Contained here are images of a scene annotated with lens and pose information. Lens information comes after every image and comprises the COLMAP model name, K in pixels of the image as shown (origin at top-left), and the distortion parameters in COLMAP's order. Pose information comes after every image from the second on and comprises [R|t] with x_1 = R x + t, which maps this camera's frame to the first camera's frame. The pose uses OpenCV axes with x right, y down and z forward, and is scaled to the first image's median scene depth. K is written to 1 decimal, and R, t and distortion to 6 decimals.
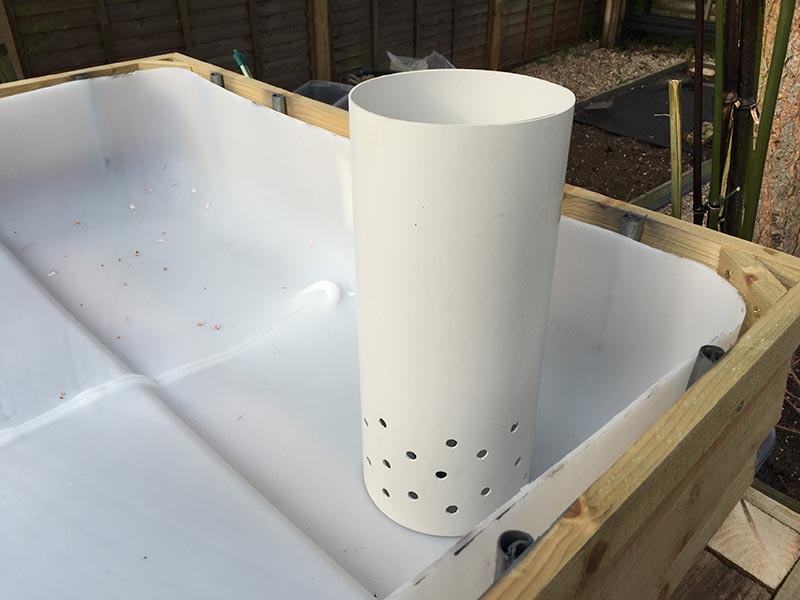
lens RADIAL K [[688.2, 0, 402.3], [0, 688.2, 299.9], [0, 0, 1]] dist [0.065050, -0.090500]
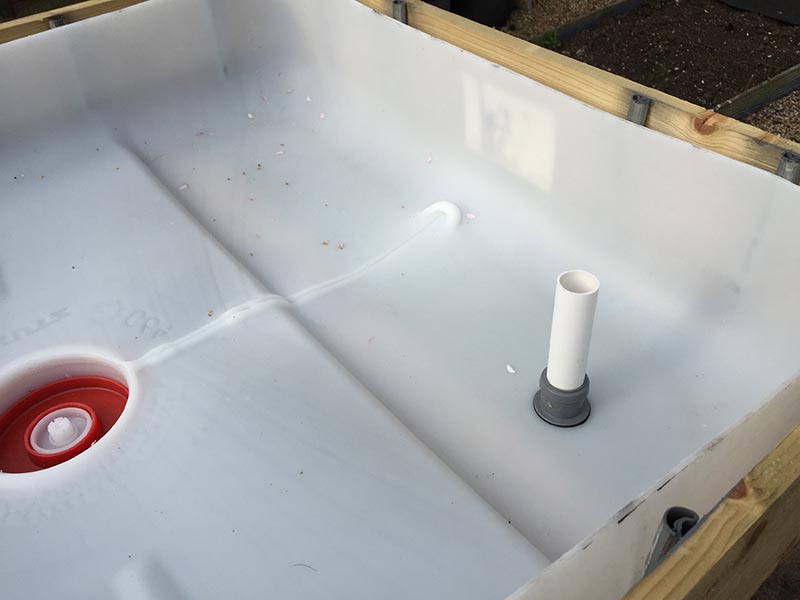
lens RADIAL K [[688.2, 0, 393.9], [0, 688.2, 296.6], [0, 0, 1]] dist [0.065050, -0.090500]
pose [[0.992365, 0.038076, -0.117311, -0.073332], [-0.017627, 0.985175, 0.170643, -0.072197], [0.122069, -0.167272, 0.978325, -0.015140]]
